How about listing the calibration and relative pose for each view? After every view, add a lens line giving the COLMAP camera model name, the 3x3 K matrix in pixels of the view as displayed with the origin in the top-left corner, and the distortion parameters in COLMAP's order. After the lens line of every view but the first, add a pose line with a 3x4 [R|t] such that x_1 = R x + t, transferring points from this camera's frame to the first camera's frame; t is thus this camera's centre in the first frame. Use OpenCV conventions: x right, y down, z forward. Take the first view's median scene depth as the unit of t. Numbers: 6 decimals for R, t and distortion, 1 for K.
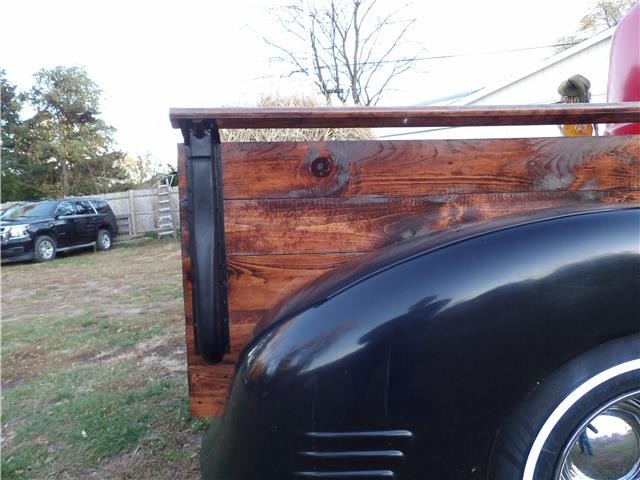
lens RADIAL K [[454.5, 0, 322.8], [0, 454.5, 238.0], [0, 0, 1]] dist [0.007393, -0.001805]
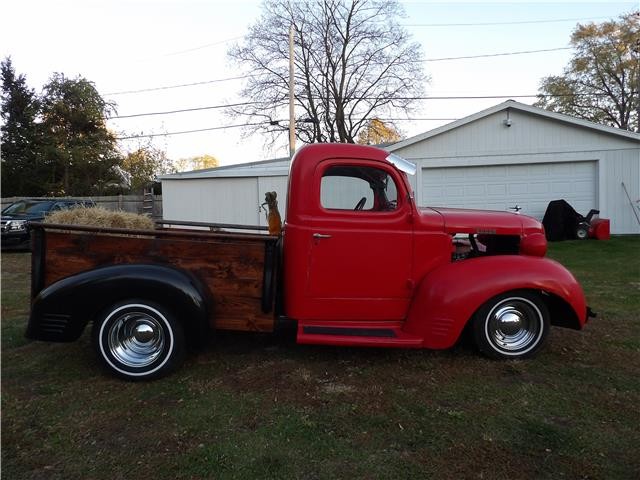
lens RADIAL K [[462.2, 0, 319.5], [0, 462.2, 249.2], [0, 0, 1]] dist [0.009268, -0.001002]
pose [[0.995381, 0.091430, -0.029269, 1.716593], [-0.091363, 0.995811, 0.003608, -0.262089], [0.029476, -0.000917, 0.999565, -2.104886]]
